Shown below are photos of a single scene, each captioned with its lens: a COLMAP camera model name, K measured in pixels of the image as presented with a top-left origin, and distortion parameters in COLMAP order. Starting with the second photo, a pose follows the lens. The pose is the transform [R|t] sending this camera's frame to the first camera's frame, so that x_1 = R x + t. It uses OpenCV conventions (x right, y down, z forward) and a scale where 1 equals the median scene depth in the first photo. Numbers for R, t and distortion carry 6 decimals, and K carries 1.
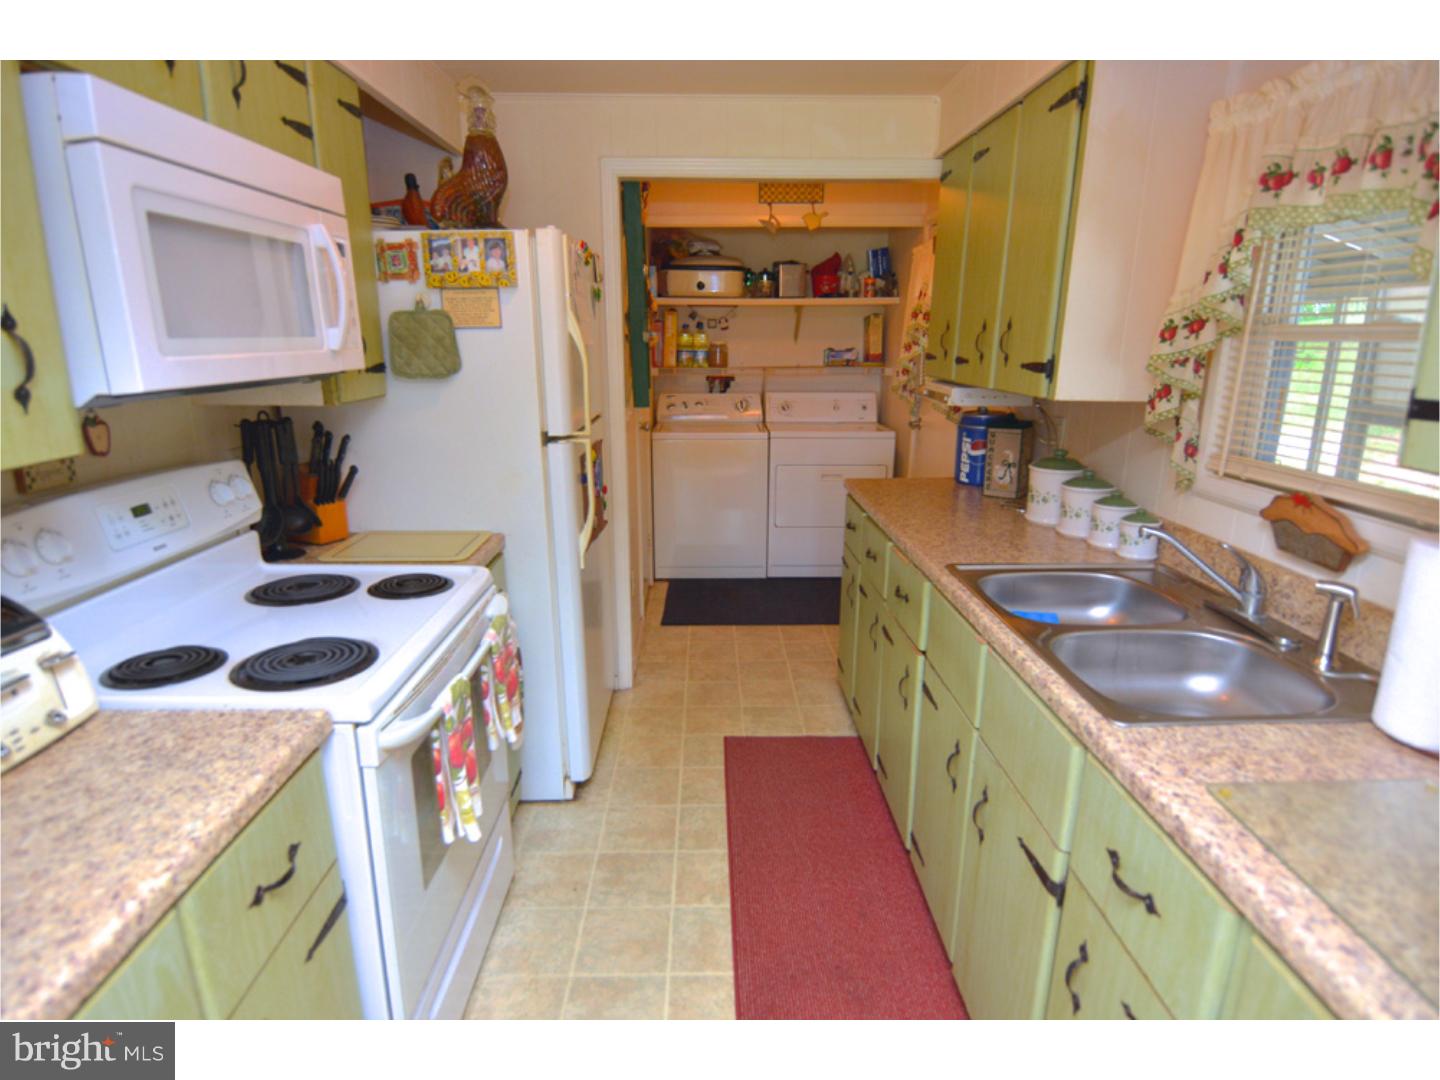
lens RADIAL K [[766.2, 0, 728.3], [0, 766.2, 539.5], [0, 0, 1]] dist [-0.001904, -0.013065]
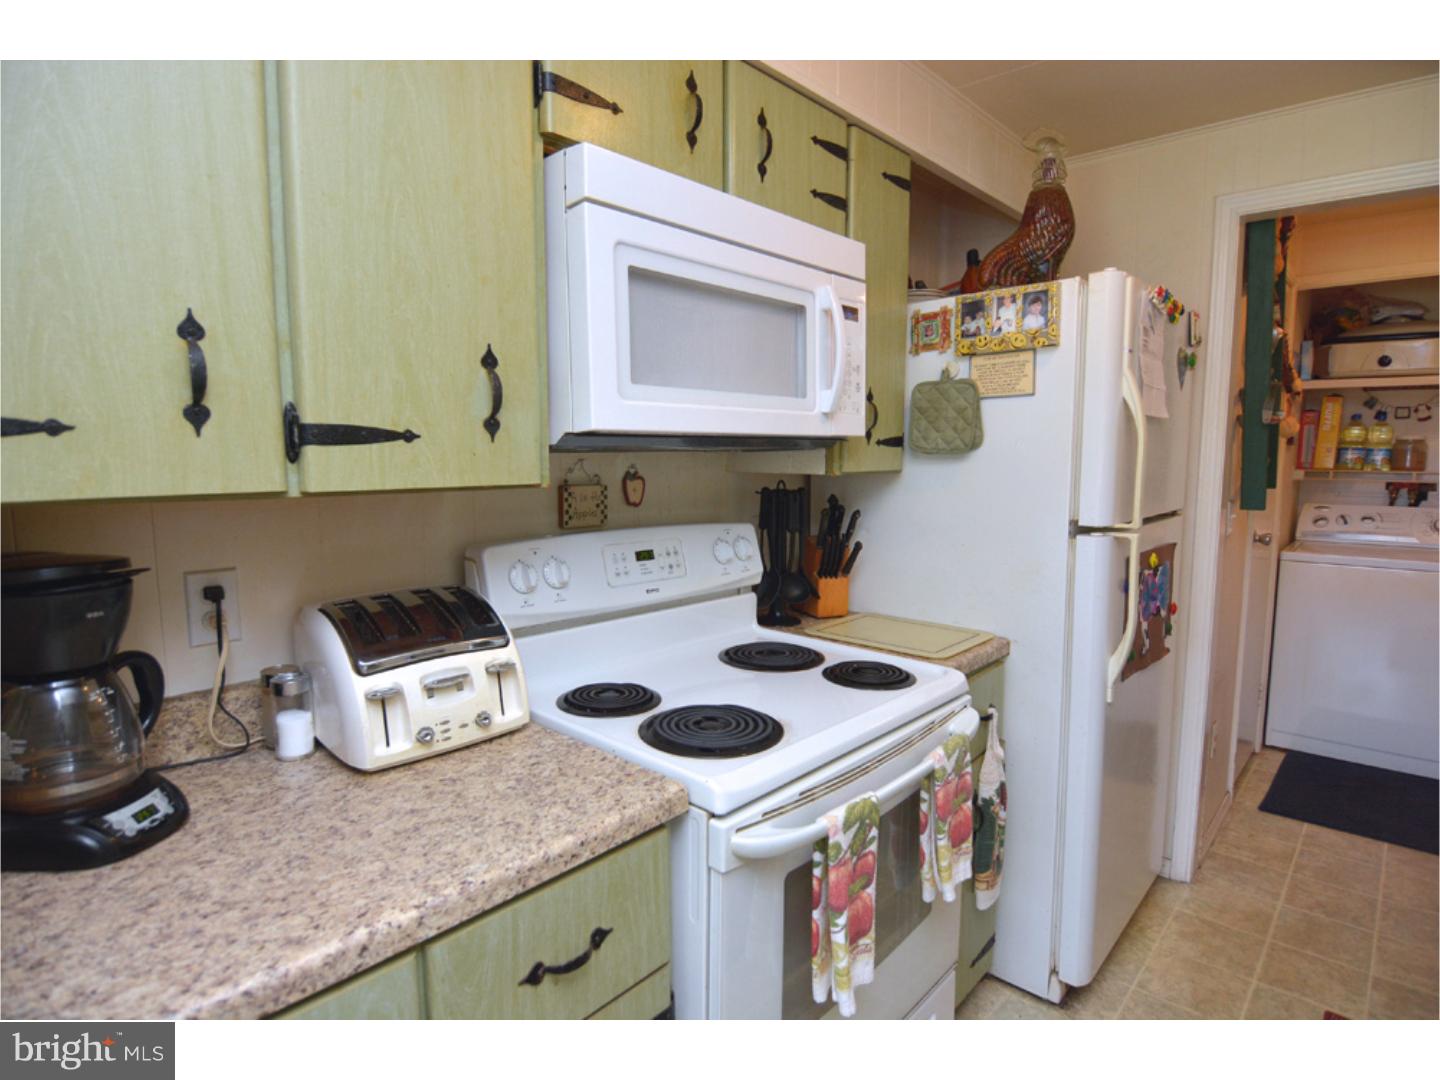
lens RADIAL K [[766.2, 0, 719.5], [0, 766.2, 538.7], [0, 0, 1]] dist [-0.001904, -0.013065]
pose [[0.720412, 0.073984, -0.689589, 0.053623], [-0.171592, 0.982395, -0.073864, 0.001164], [0.671984, 0.171541, 0.720425, 0.210028]]
